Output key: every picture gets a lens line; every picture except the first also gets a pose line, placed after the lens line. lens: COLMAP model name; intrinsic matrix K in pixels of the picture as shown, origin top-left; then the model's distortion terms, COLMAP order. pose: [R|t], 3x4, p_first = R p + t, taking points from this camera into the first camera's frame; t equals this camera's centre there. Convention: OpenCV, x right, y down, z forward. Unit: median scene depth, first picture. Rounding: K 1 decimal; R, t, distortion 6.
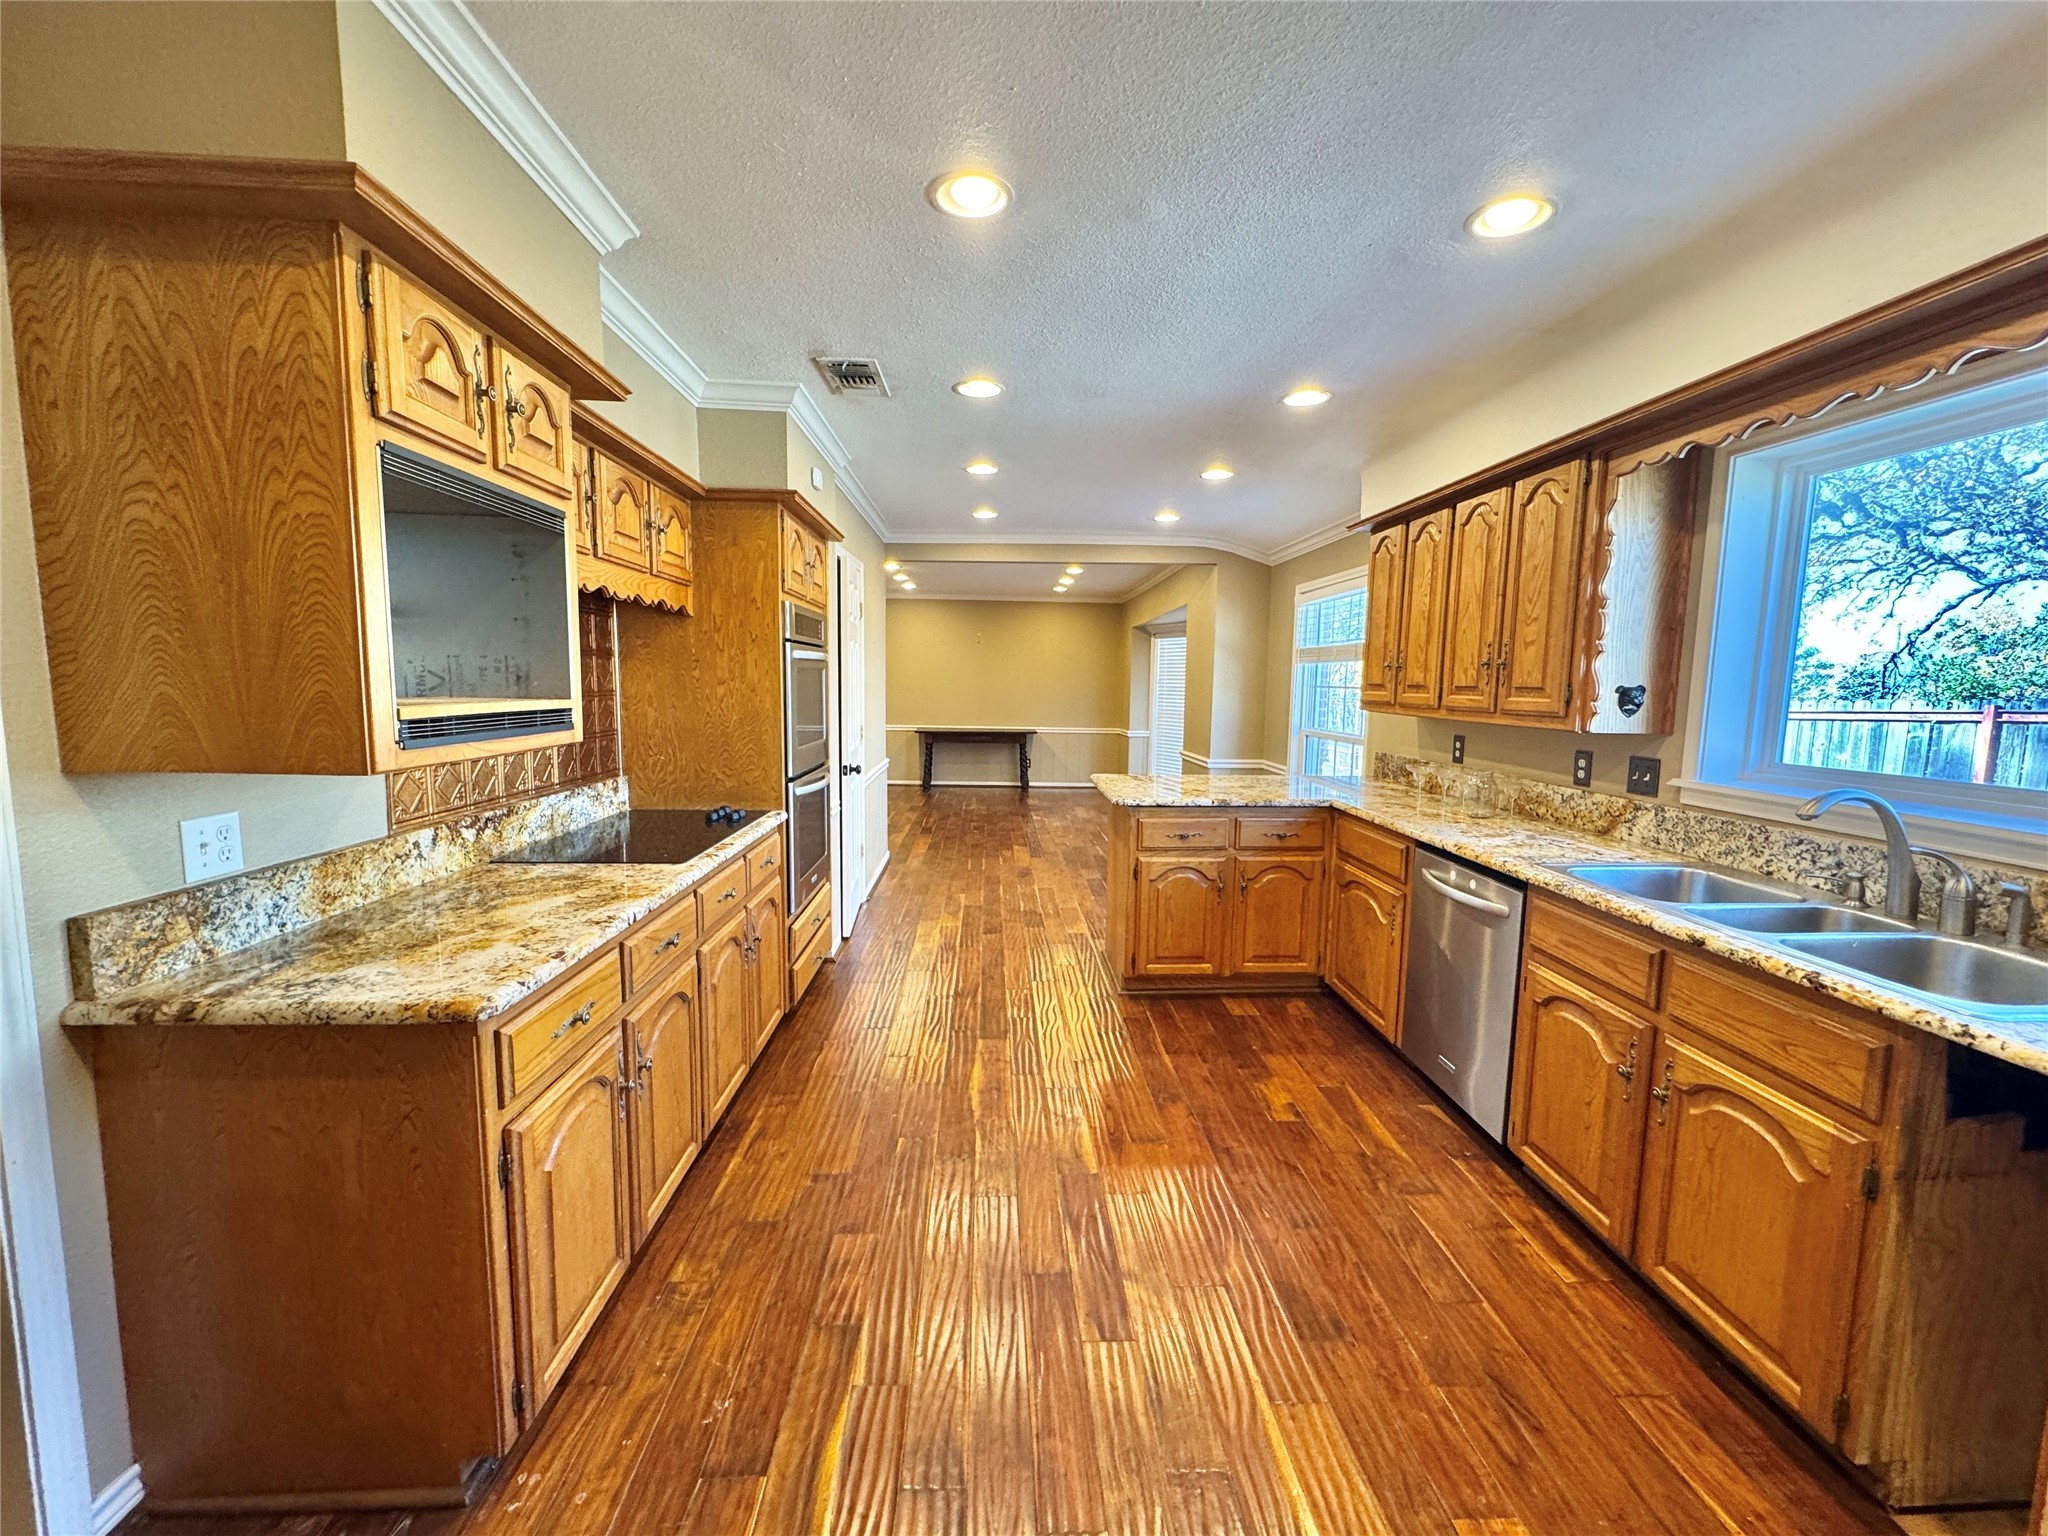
lens RADIAL K [[816.0, 0, 1024.6], [0, 816.0, 768.6], [0, 0, 1]] dist [-0.001938, 0.000672]
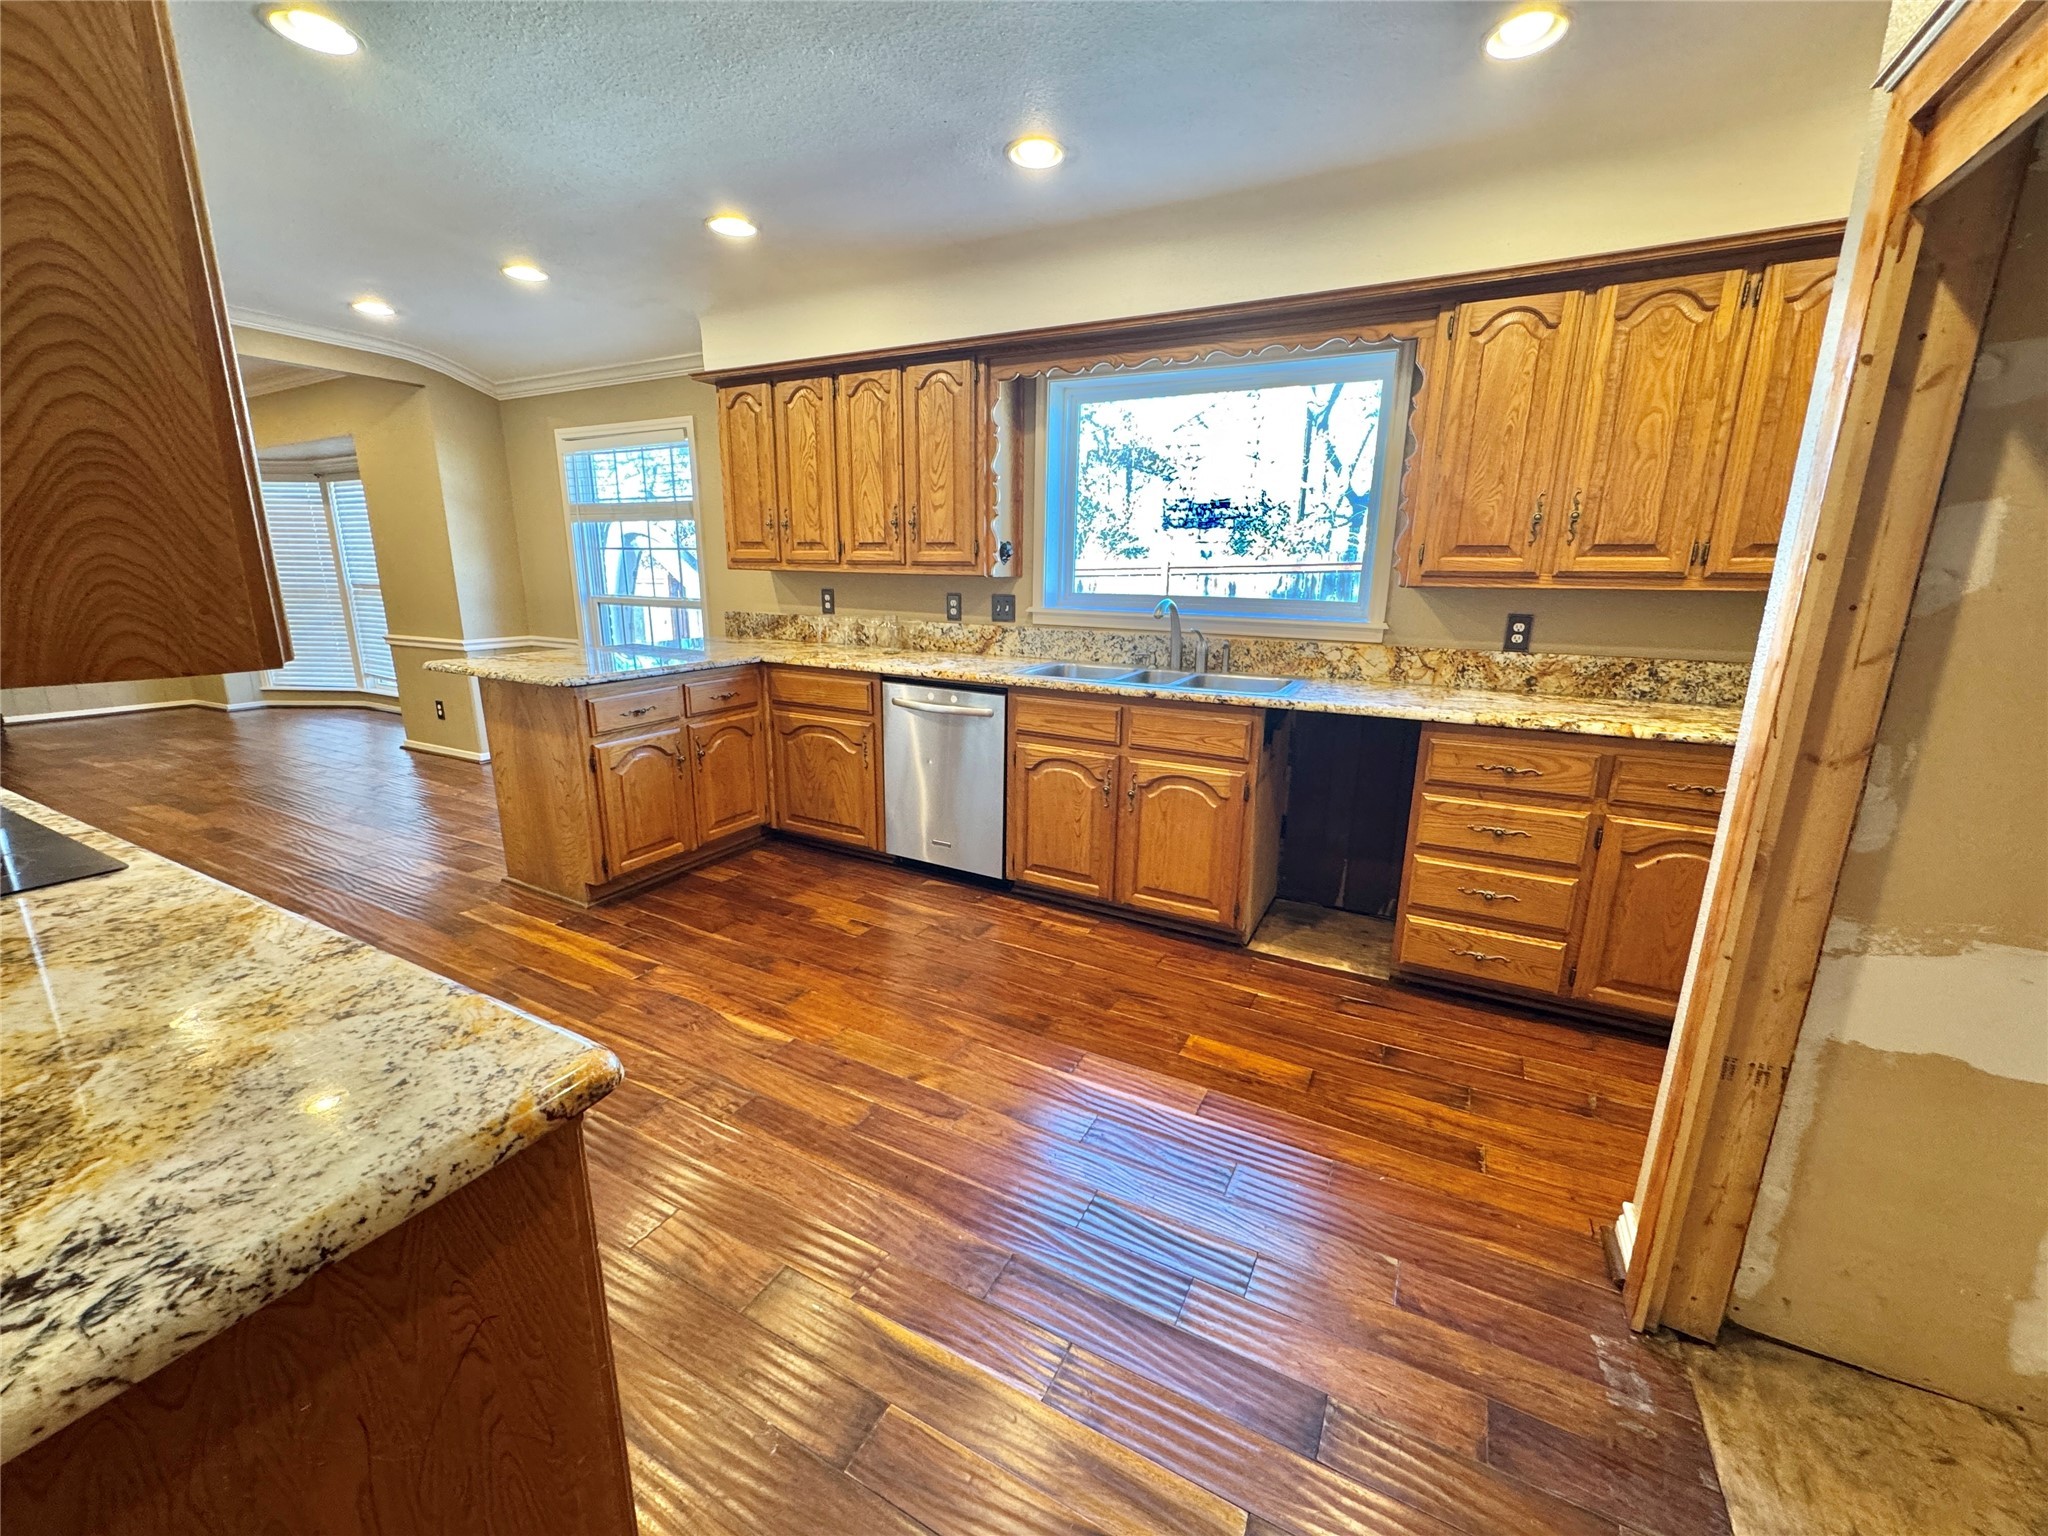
lens RADIAL K [[816.0, 0, 1024.6], [0, 816.0, 768.6], [0, 0, 1]] dist [-0.001938, 0.000672]
pose [[0.506678, -0.214232, 0.835094, -0.489433], [0.087667, 0.976416, 0.197297, 0.005297], [-0.857667, -0.026756, 0.513510, 0.243994]]
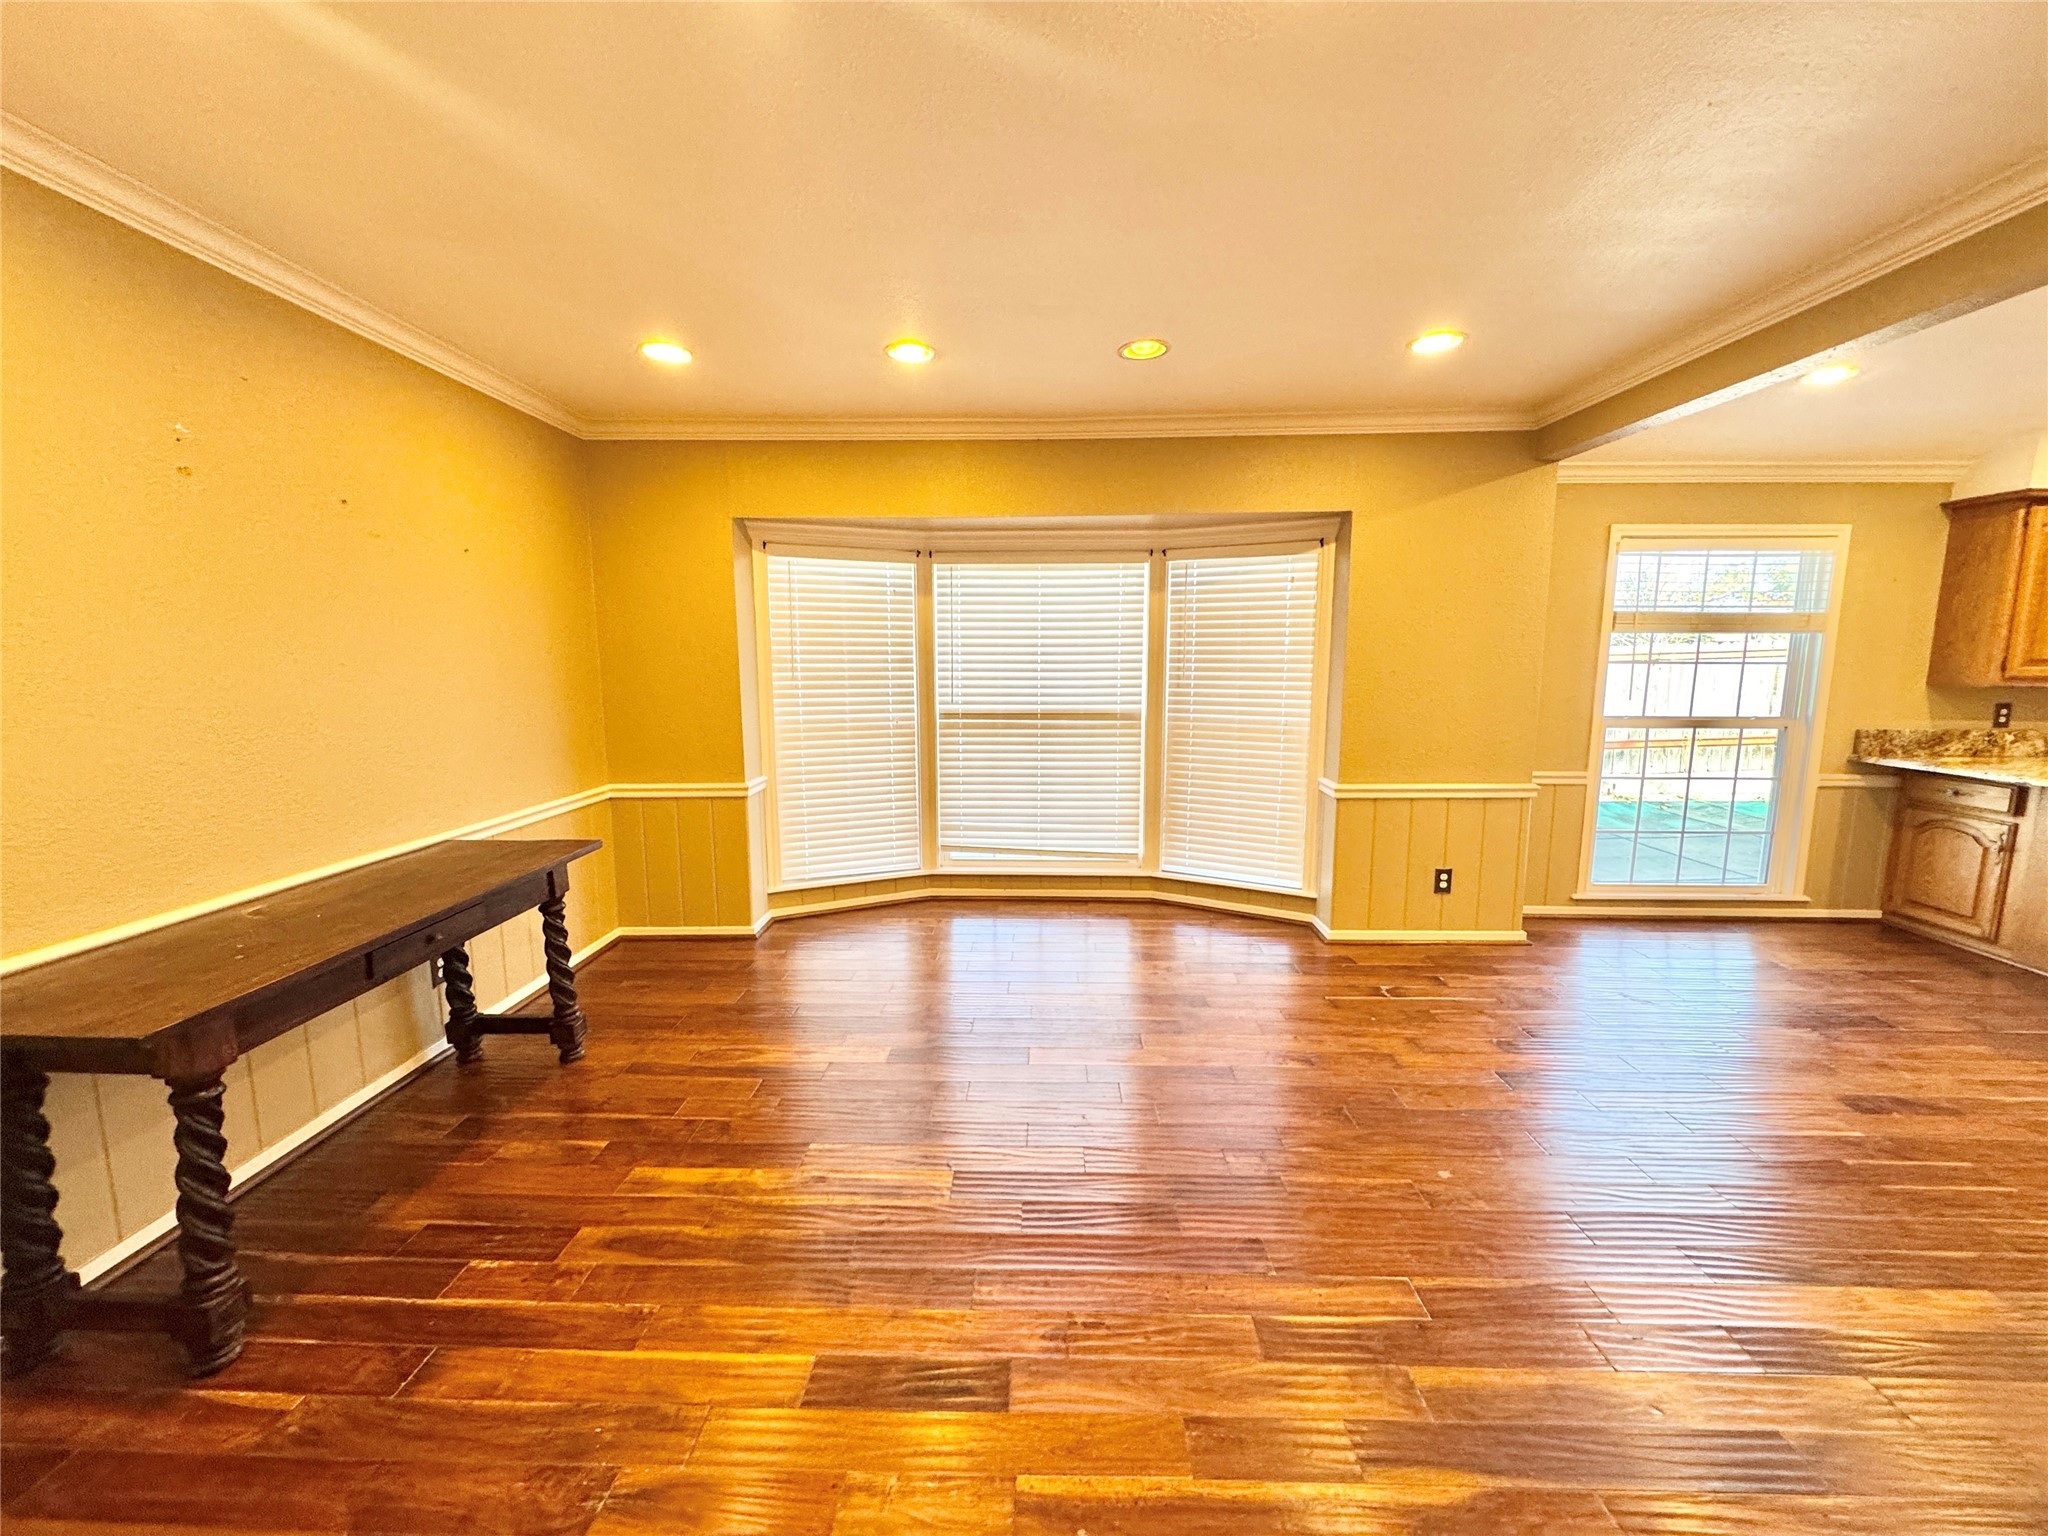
lens RADIAL K [[816.0, 0, 1024.6], [0, 816.0, 768.6], [0, 0, 1]] dist [-0.001938, 0.000672]
pose [[0.069032, -0.151198, 0.986090, -1.016252], [0.107542, 0.983816, 0.143321, -0.380319], [-0.991801, 0.096153, 0.084175, 3.304870]]
